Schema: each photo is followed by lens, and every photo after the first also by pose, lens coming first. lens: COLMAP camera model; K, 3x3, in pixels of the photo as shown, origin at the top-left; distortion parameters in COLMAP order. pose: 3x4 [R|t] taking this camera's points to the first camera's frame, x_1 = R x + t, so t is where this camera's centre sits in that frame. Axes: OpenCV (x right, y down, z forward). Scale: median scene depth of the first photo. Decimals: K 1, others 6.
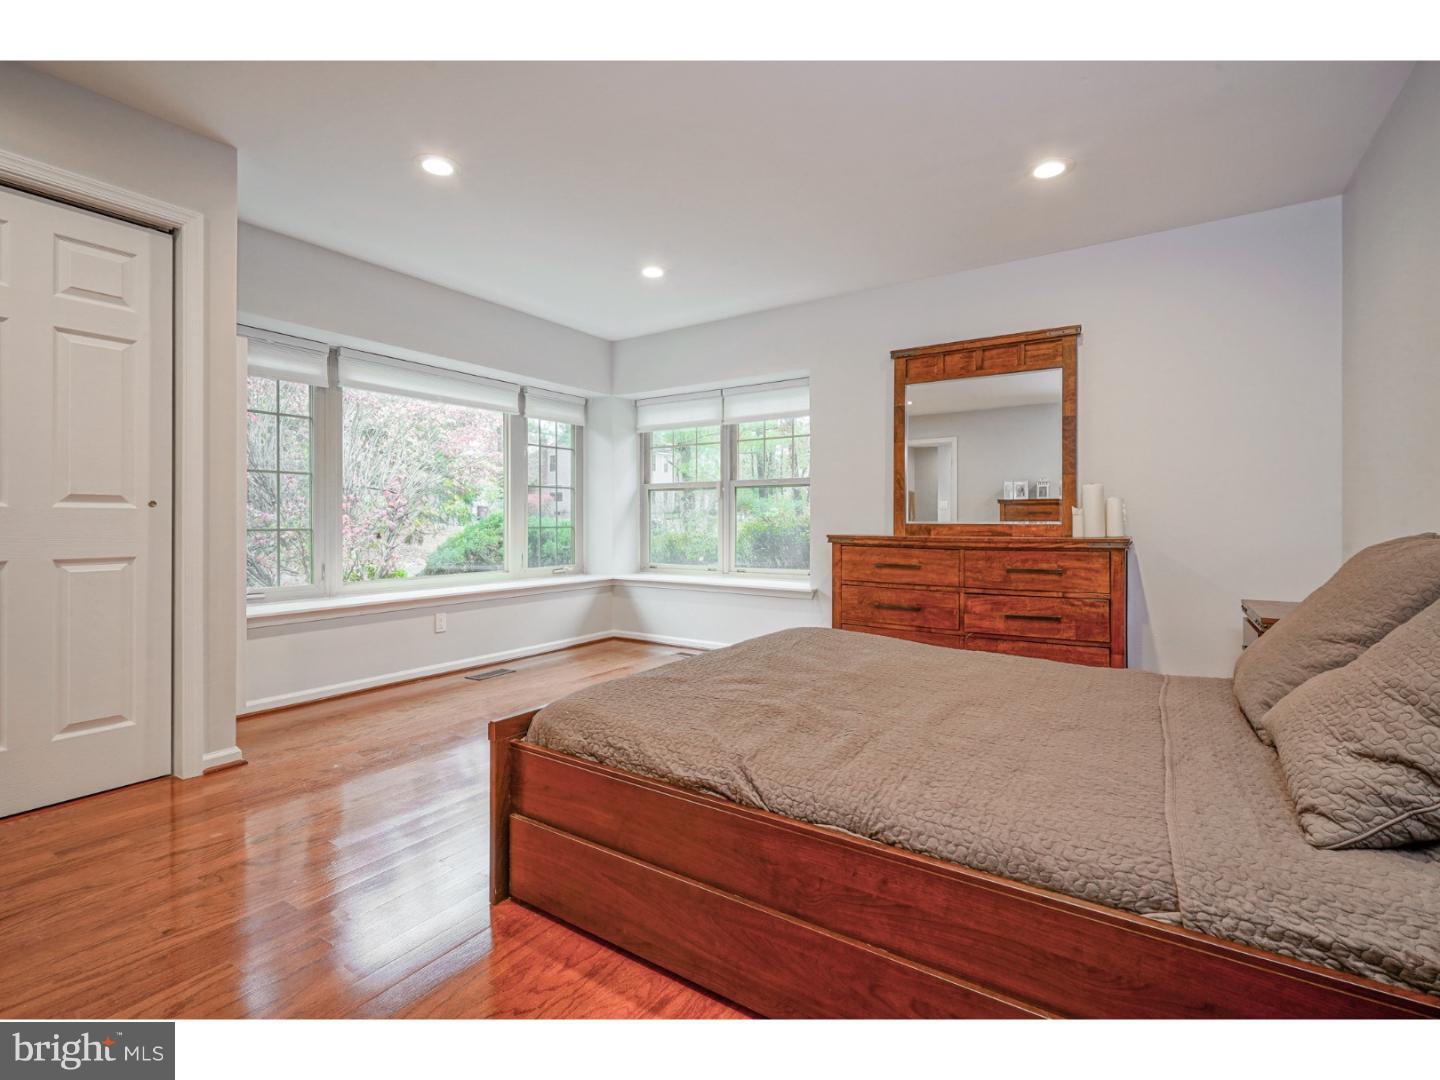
lens RADIAL K [[660.7, 0, 721.1], [0, 660.7, 521.8], [0, 0, 1]] dist [-0.004684, 0.000583]
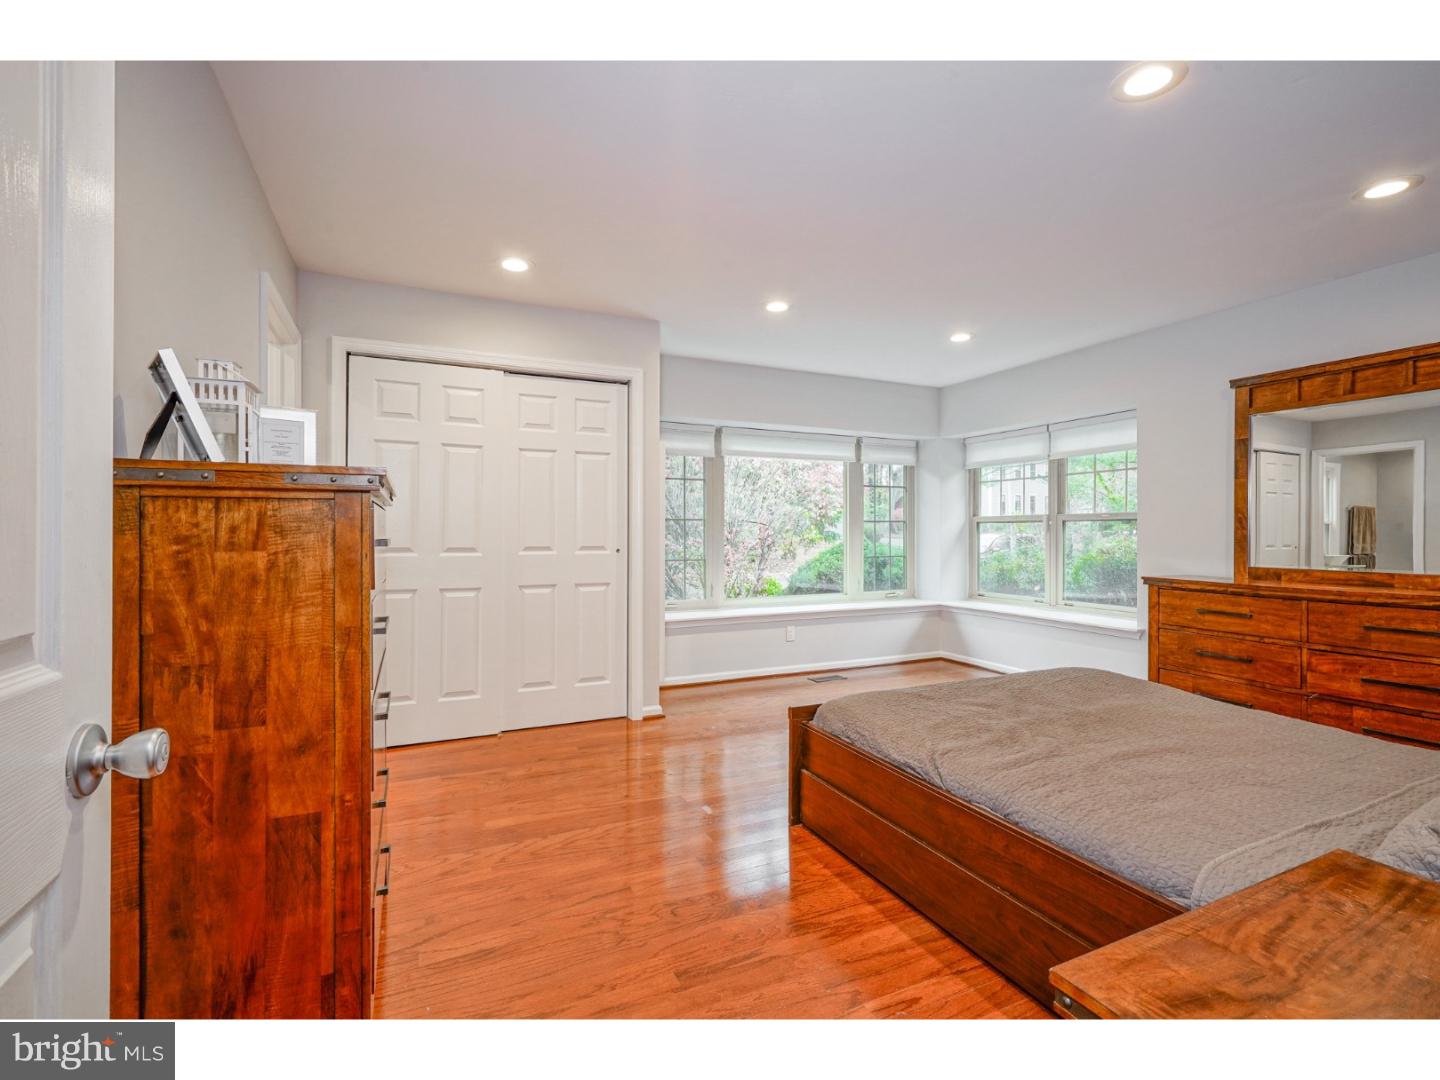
lens RADIAL K [[657.9, 0, 720.0], [0, 657.9, 540.0], [0, 0, 1]] dist [-0.001134, 0.000852]
pose [[0.852211, 0.005561, -0.523168, 0.150523], [-0.000758, 0.999956, 0.009393, -0.048878], [0.523197, -0.007608, 0.852178, -0.188272]]
